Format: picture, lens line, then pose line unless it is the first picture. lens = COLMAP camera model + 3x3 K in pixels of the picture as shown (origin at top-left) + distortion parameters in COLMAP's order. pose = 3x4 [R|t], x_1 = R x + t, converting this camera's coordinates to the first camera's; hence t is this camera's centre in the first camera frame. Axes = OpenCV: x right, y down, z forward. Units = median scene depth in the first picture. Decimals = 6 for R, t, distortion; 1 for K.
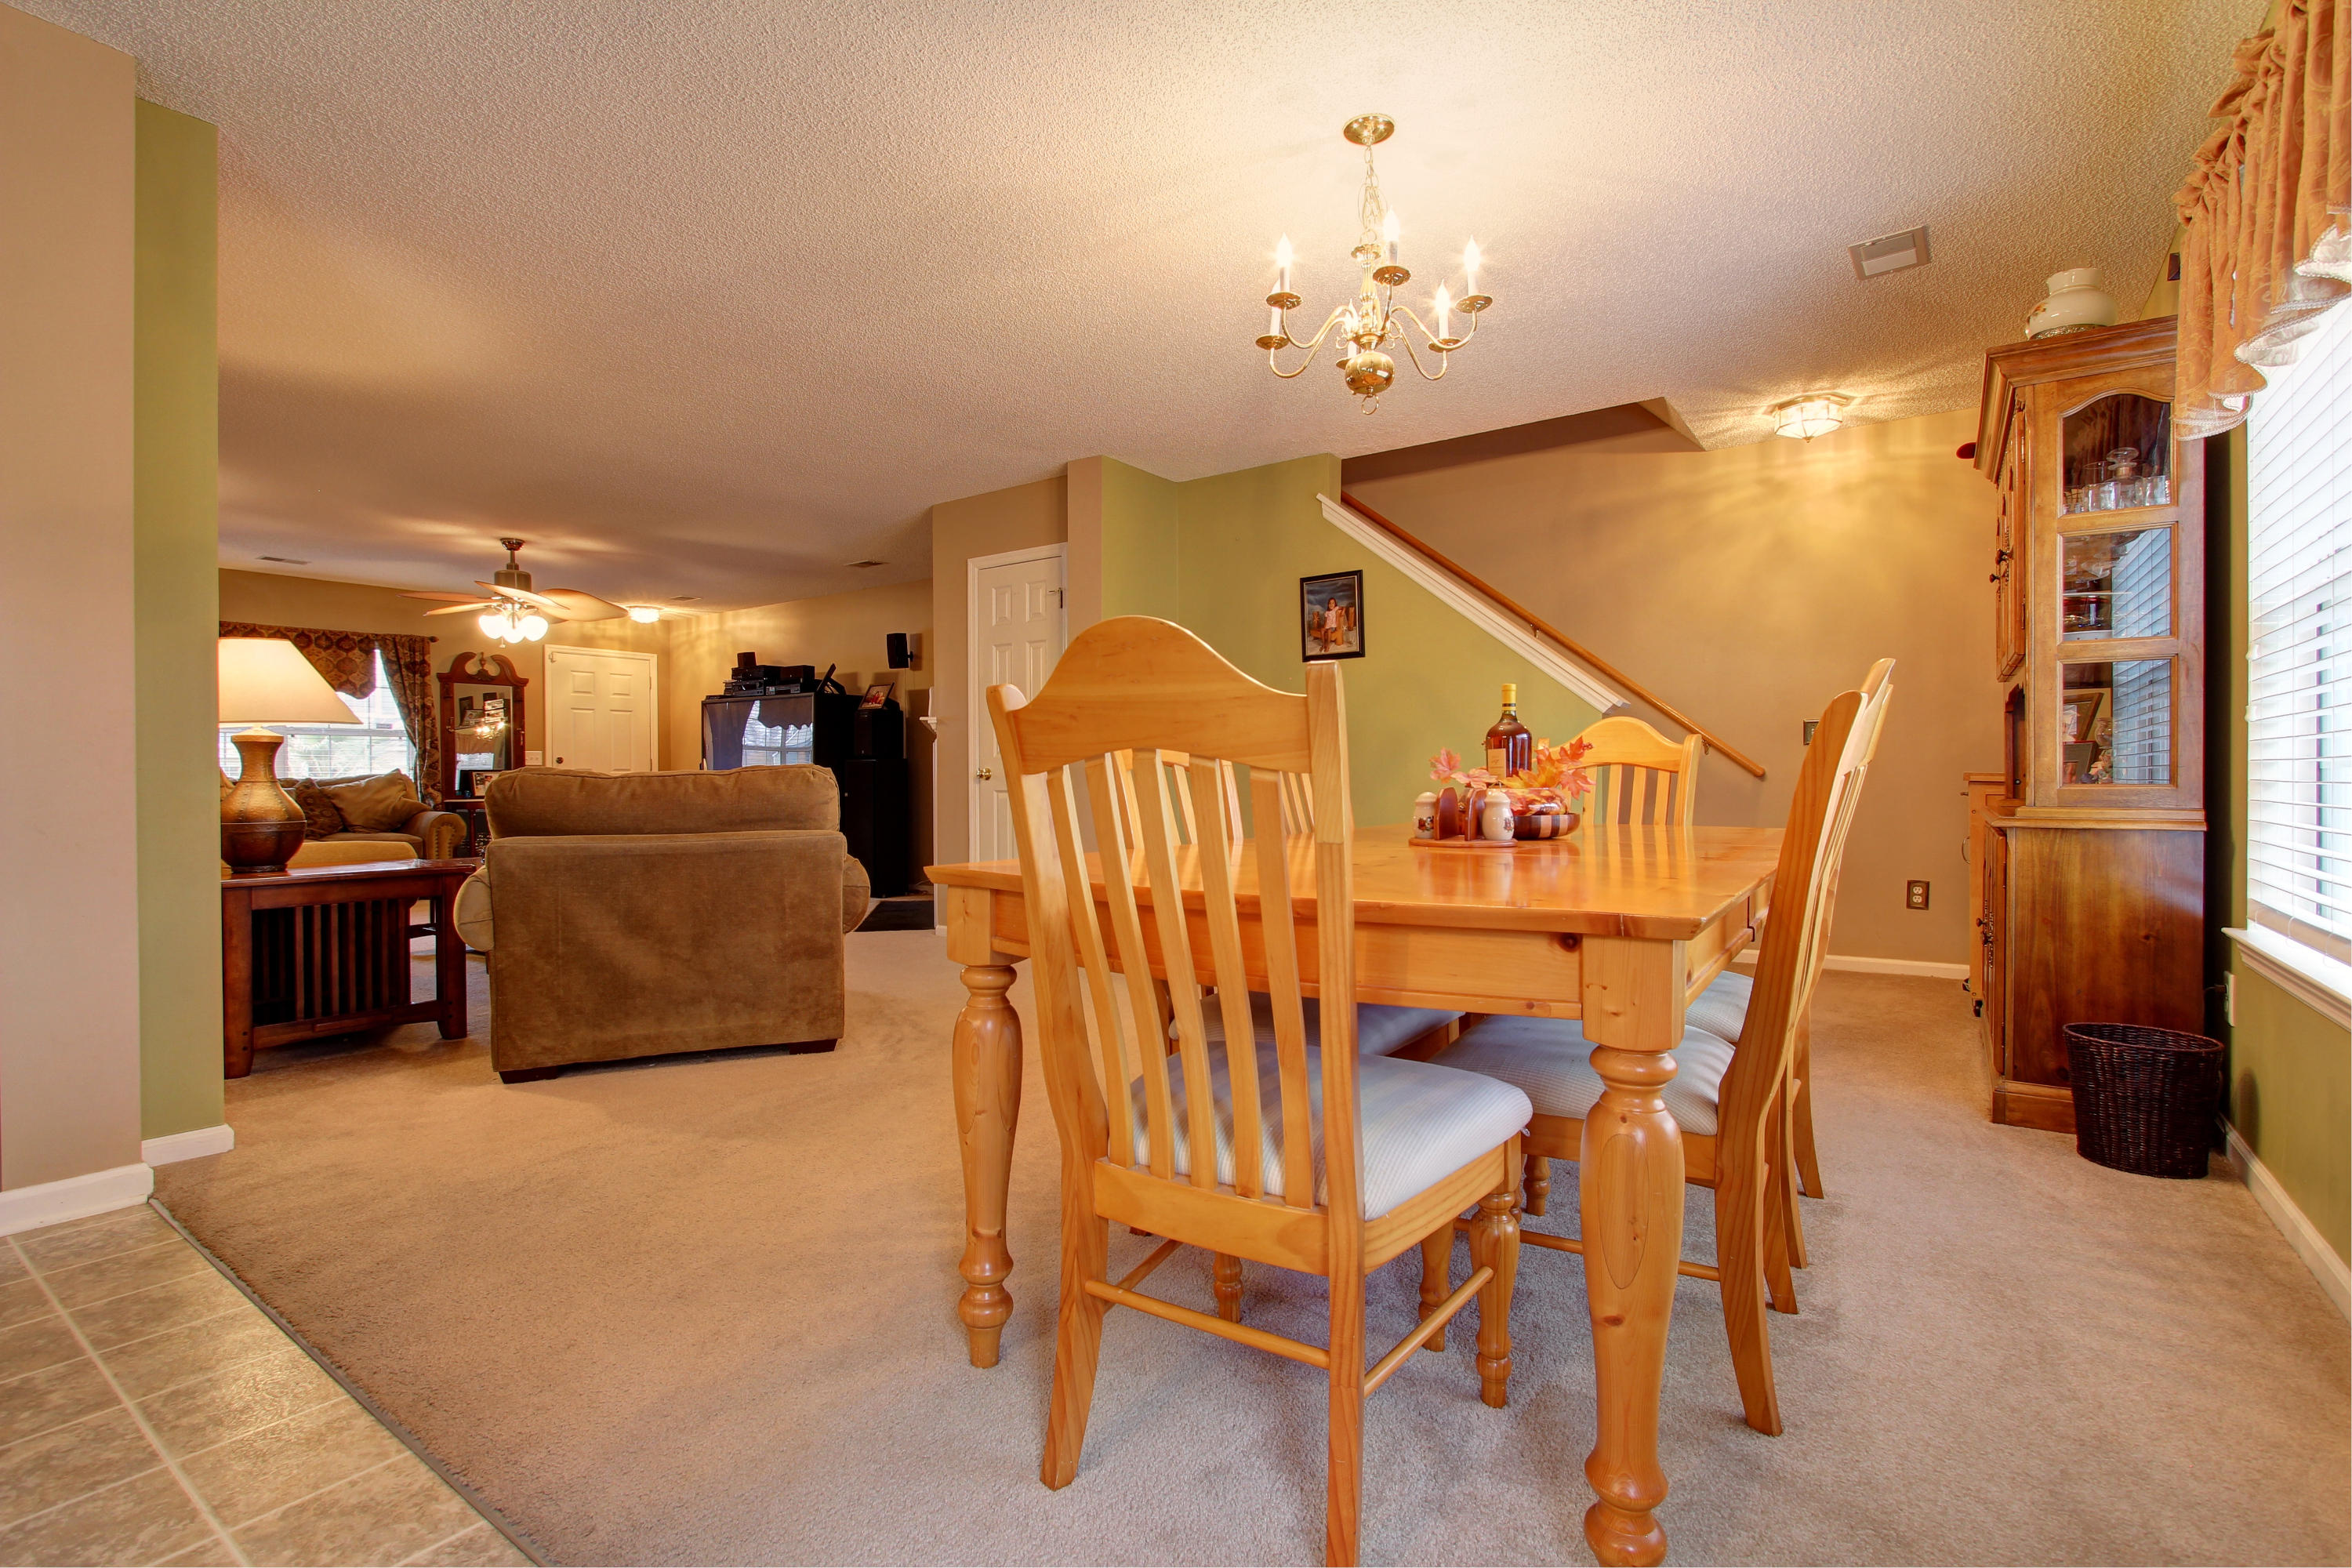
lens RADIAL K [[1083.8, 0, 1176.0], [0, 1083.8, 784.0], [0, 0, 1]] dist [-0.022540, 0.003689]
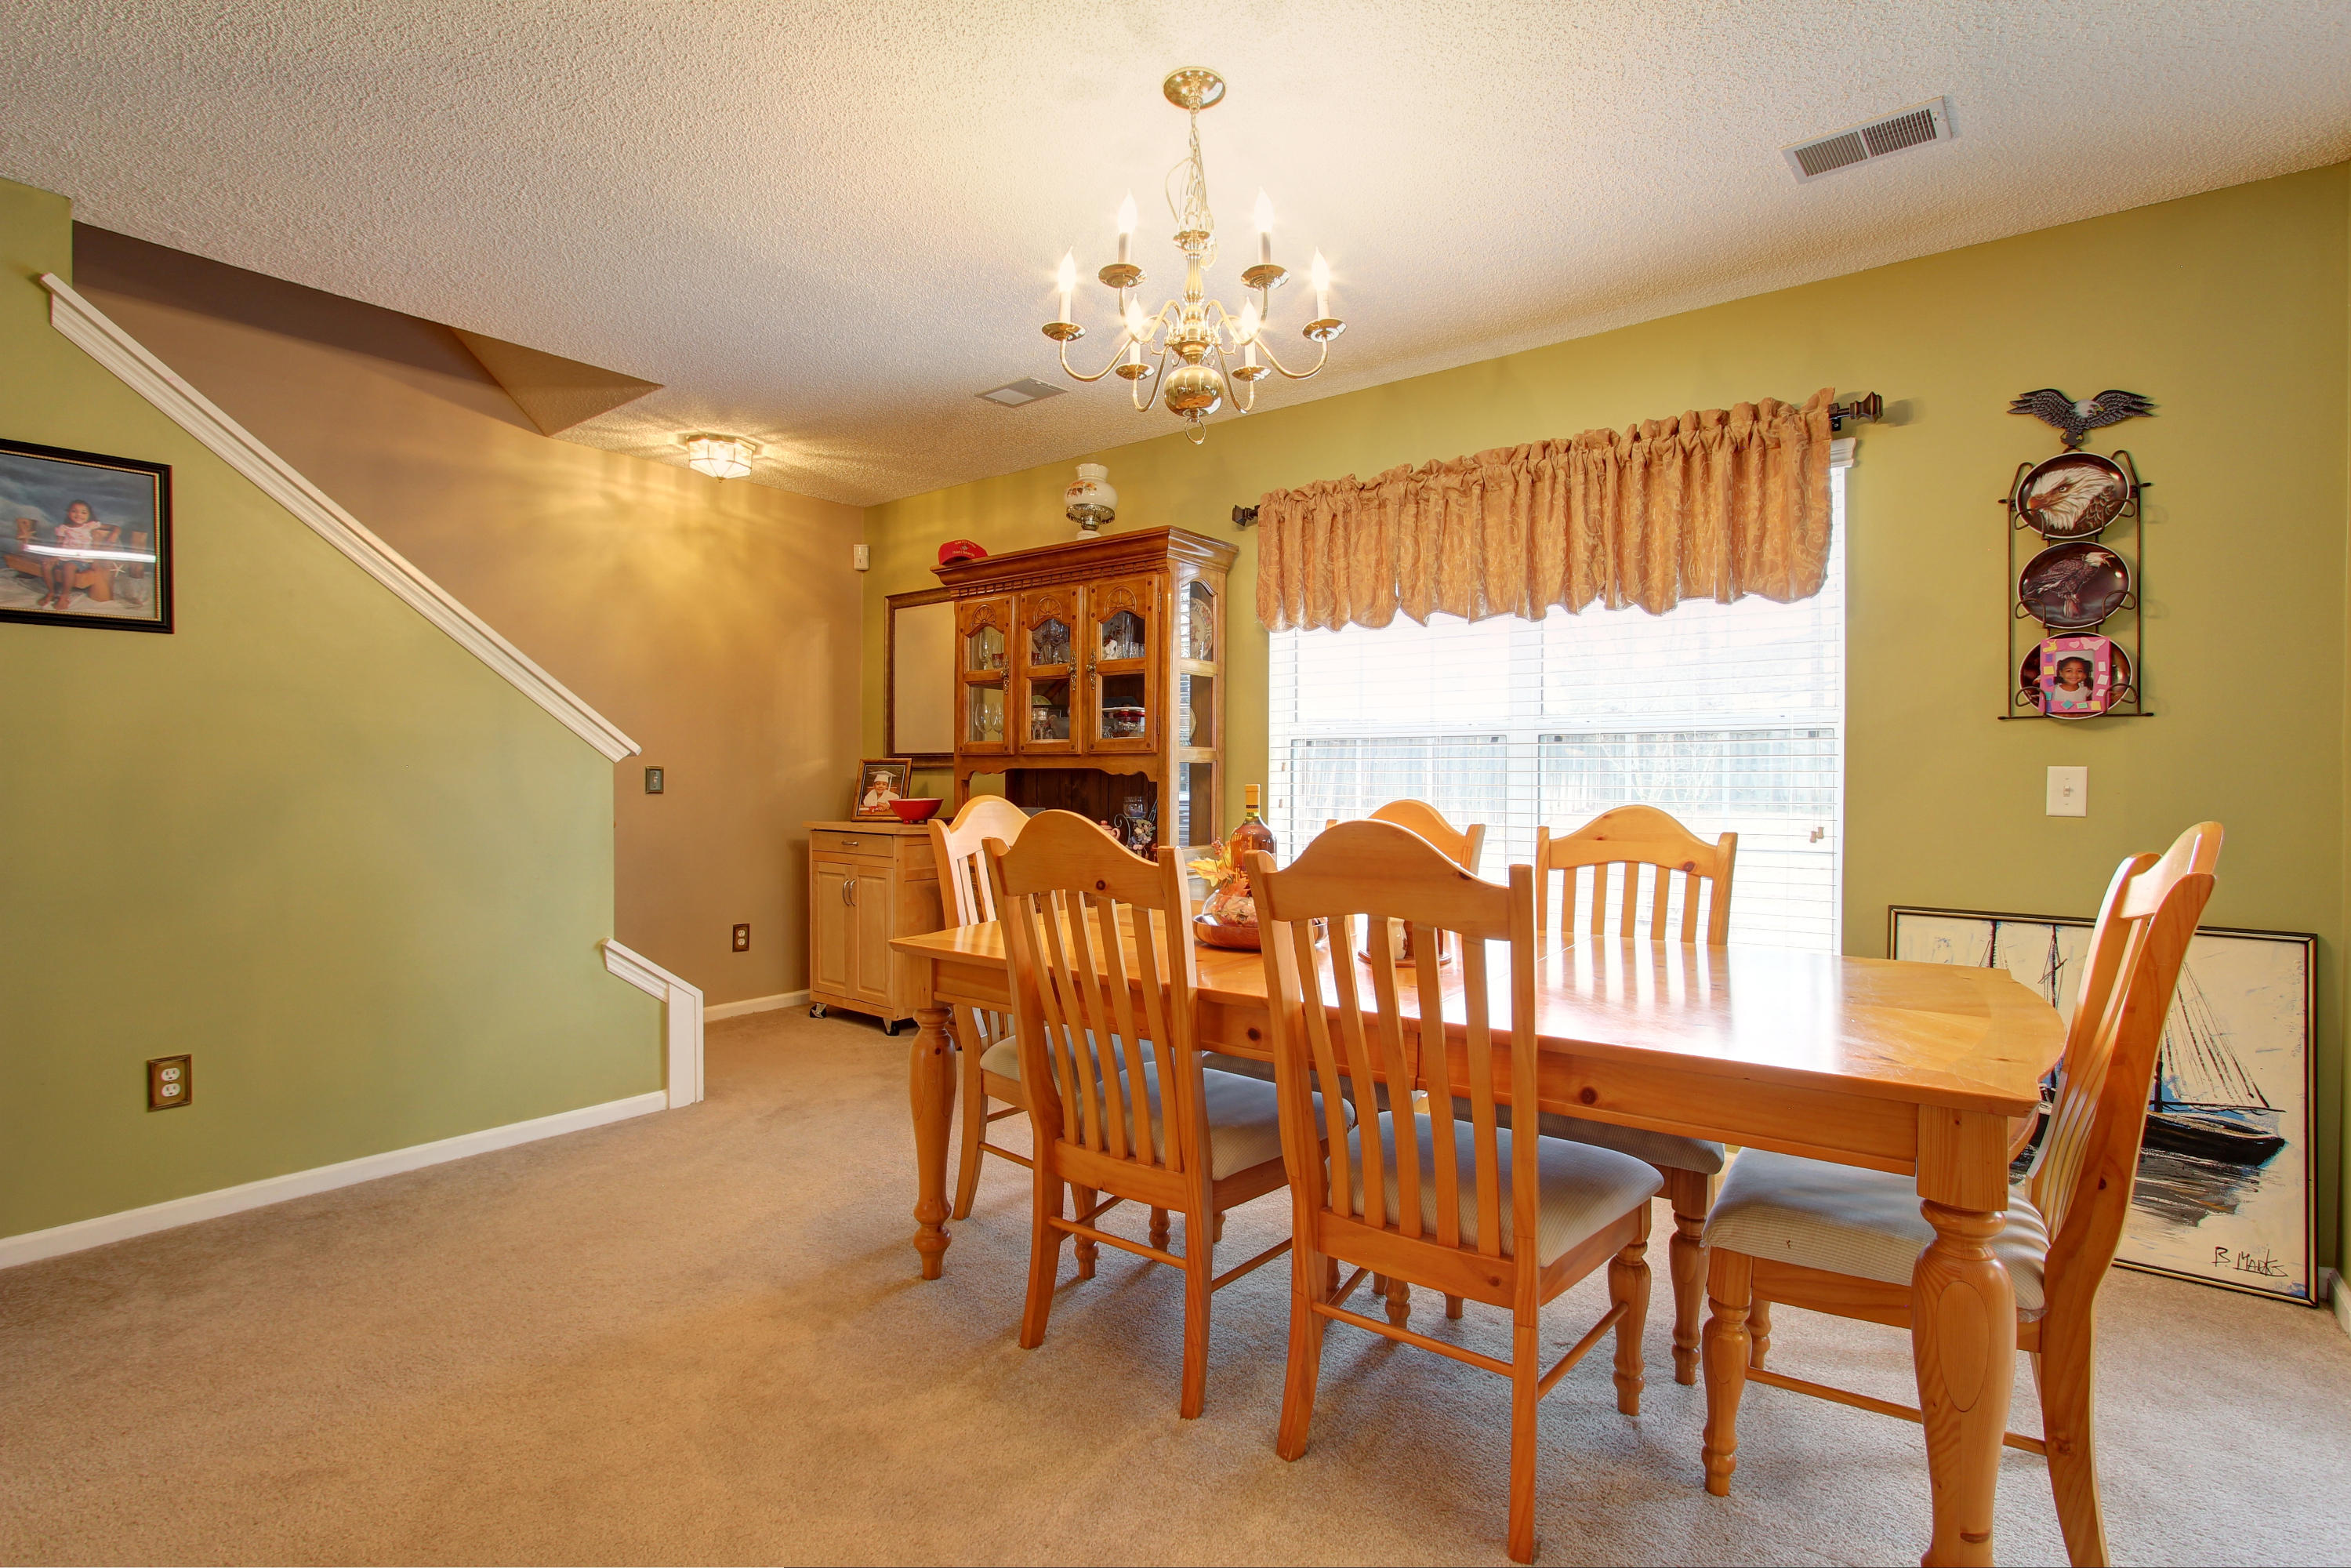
lens RADIAL K [[1103.3, 0, 1175.5], [0, 1103.3, 784.0], [0, 0, 1]] dist [-0.003093, 0.000121]
pose [[0.069079, 0.004181, 0.997602, -0.334327], [-0.006562, 0.999971, -0.003736, -0.047655], [-0.997590, -0.006288, 0.069104, 0.497140]]
